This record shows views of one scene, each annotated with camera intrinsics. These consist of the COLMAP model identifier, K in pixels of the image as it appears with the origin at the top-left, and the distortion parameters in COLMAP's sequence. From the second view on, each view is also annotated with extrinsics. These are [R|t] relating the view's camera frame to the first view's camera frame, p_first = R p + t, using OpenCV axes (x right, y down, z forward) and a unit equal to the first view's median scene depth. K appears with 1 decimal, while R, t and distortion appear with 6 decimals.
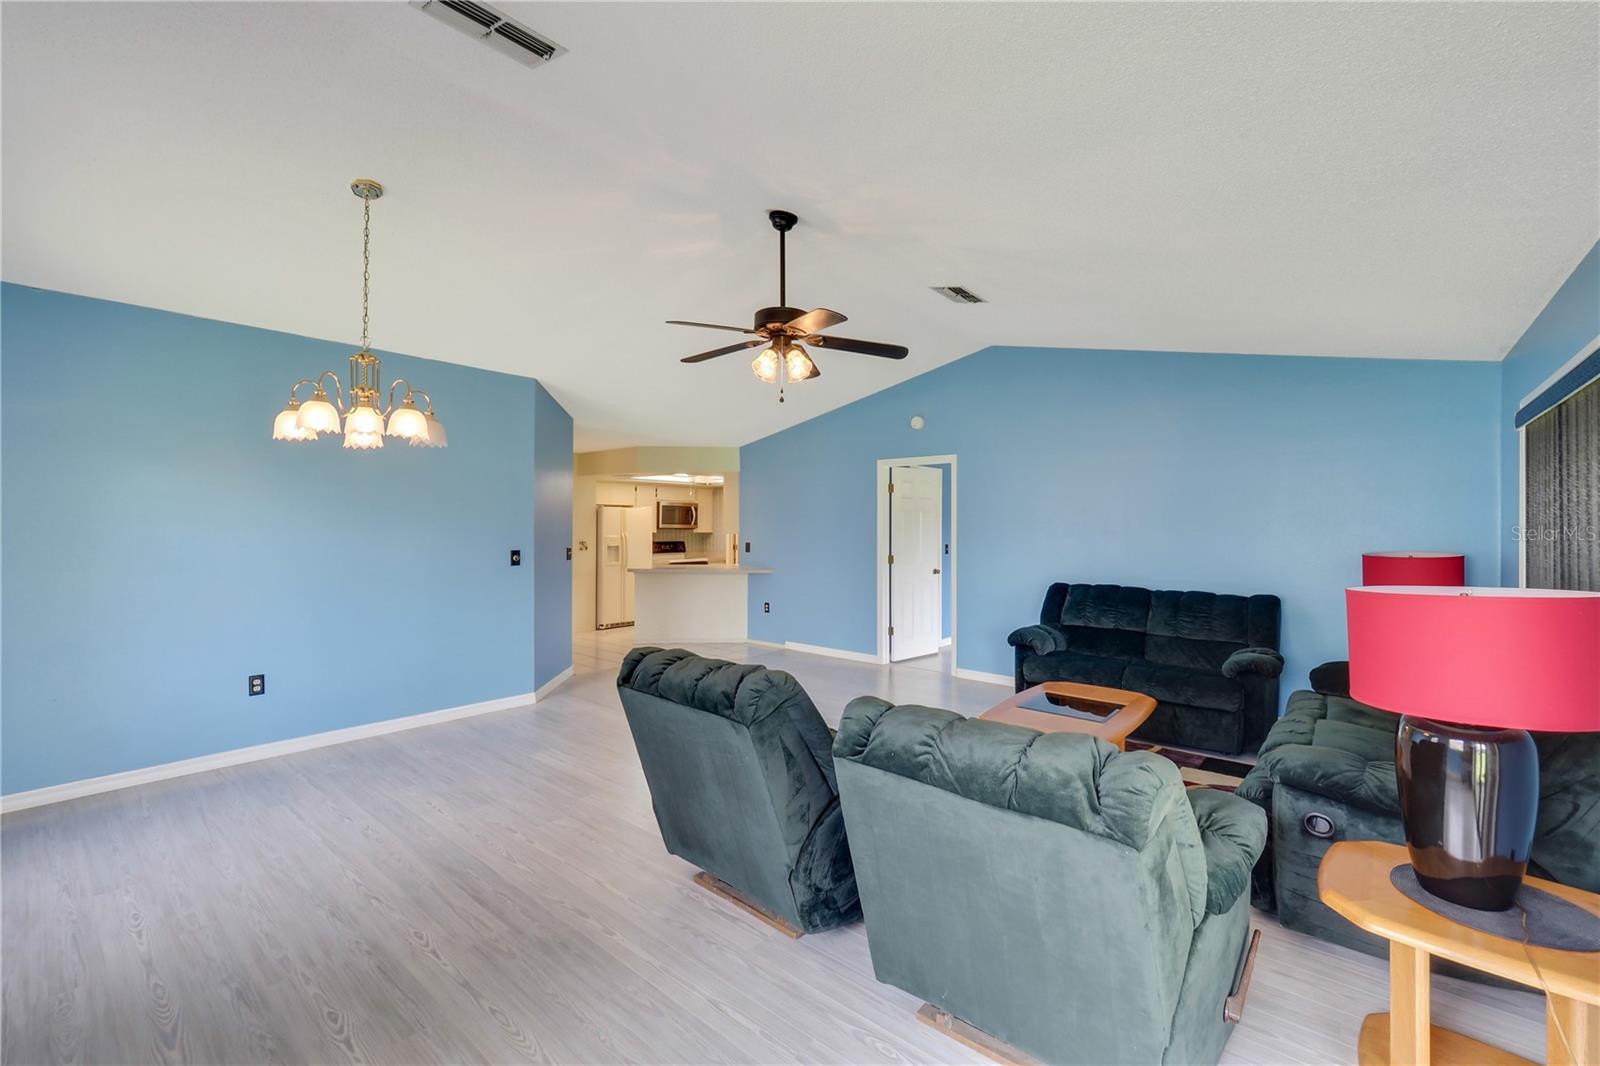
lens RADIAL K [[674.4, 0, 795.2], [0, 674.4, 522.8], [0, 0, 1]] dist [-0.014283, -0.000144]
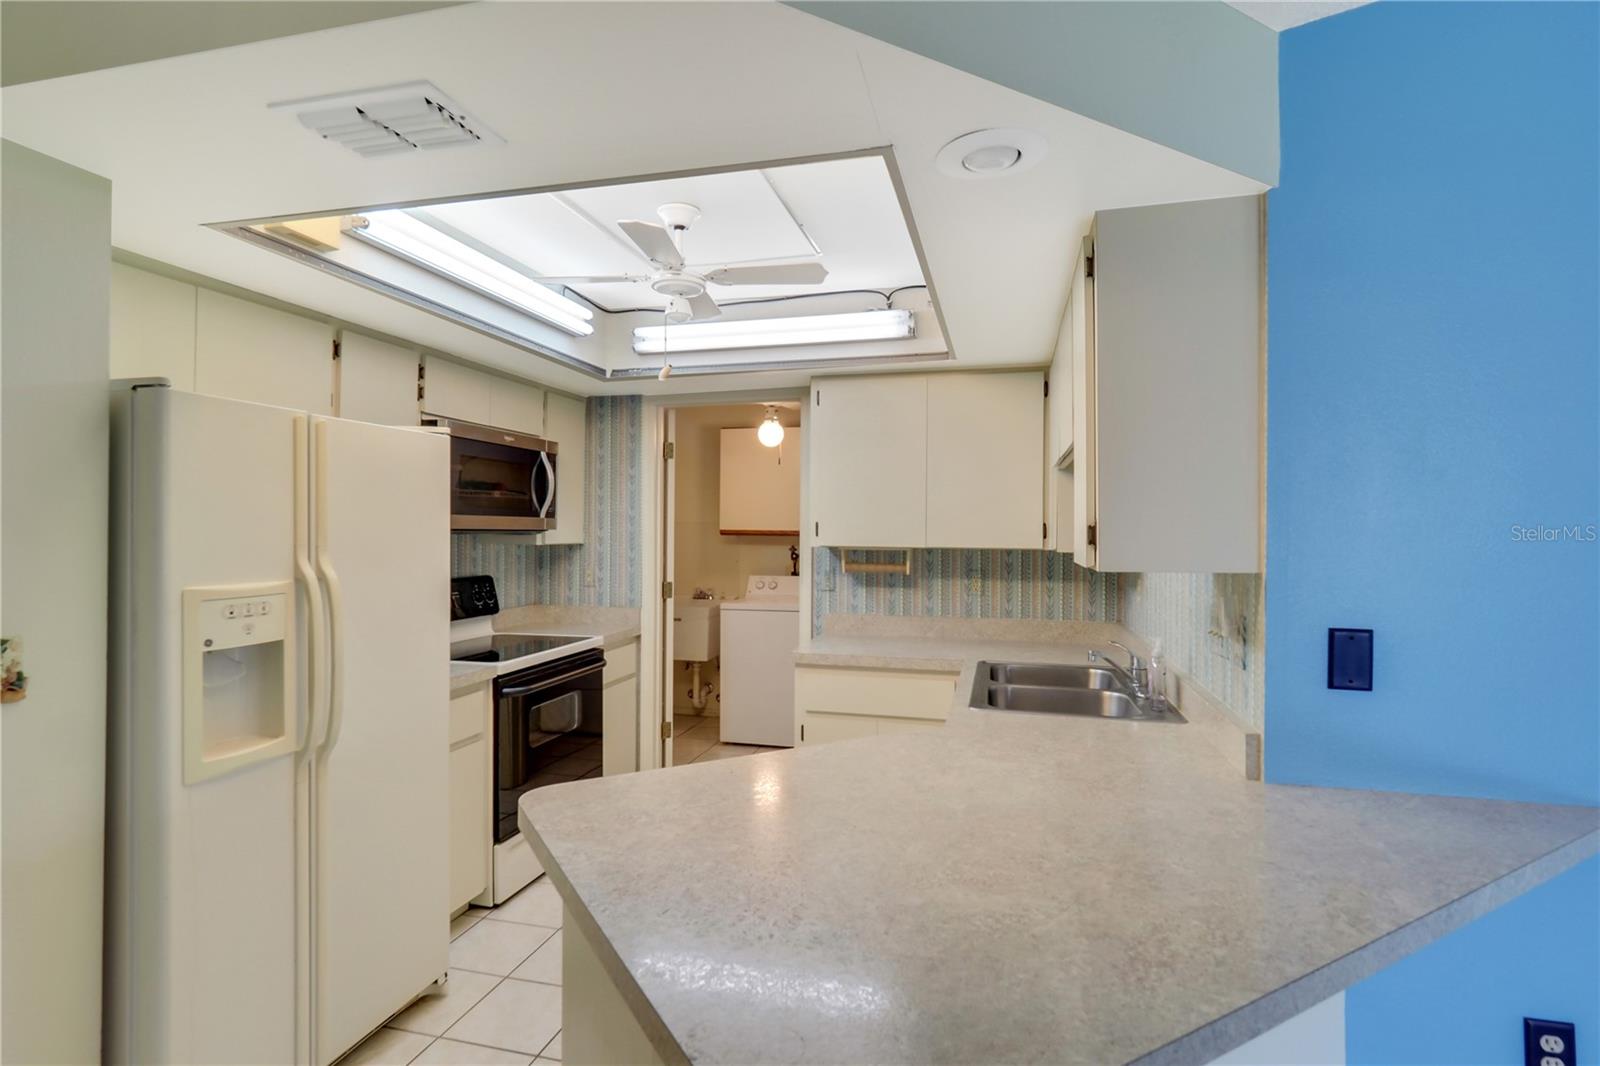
lens RADIAL K [[773.1, 0, 774.6], [0, 773.1, 521.2], [0, 0, 1]] dist [-0.002705, 0.014459]
pose [[0.901261, 0.004810, 0.433250, -0.221100], [-0.006329, 0.999978, 0.002063, 0.003643], [-0.433231, -0.004602, 0.901271, 0.730094]]
